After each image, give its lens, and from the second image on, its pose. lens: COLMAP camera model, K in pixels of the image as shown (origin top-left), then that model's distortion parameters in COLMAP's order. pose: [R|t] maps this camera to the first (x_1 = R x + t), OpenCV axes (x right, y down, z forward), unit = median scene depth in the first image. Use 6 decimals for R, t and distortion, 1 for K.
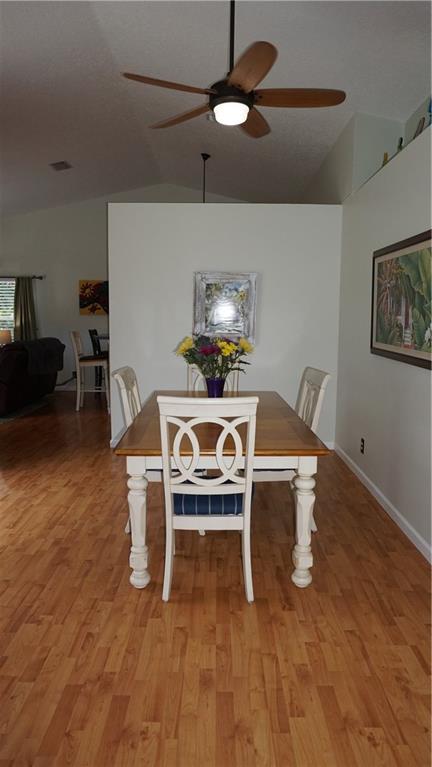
lens RADIAL K [[525.7, 0, 216.3], [0, 525.7, 380.3], [0, 0, 1]] dist [-0.011553, 0.018180]
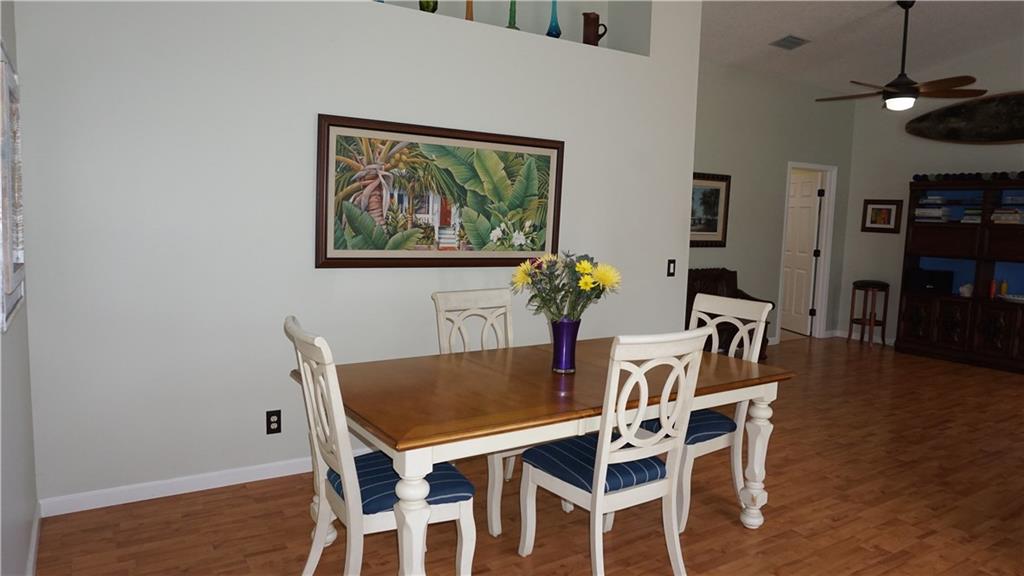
lens RADIAL K [[701.8, 0, 517.7], [0, 701.8, 284.2], [0, 0, 1]] dist [-0.011553, 0.018180]
pose [[-0.566954, -0.104535, 0.817090, -0.952563], [0.069957, 0.982222, 0.174202, -0.280034], [-0.820774, 0.155926, -0.549561, 2.143324]]
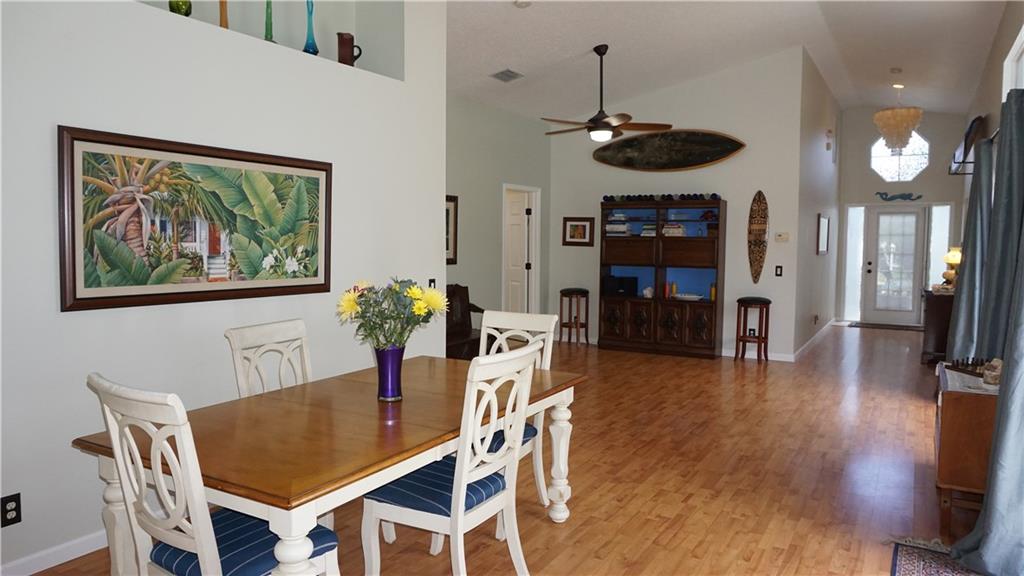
lens RADIAL K [[701.8, 0, 521.7], [0, 701.8, 286.3], [0, 0, 1]] dist [-0.011553, 0.018180]
pose [[-0.871780, -0.045795, 0.487752, -0.783154], [0.049103, 0.982439, 0.180005, -0.307871], [-0.487430, 0.180876, -0.854222, 2.312182]]
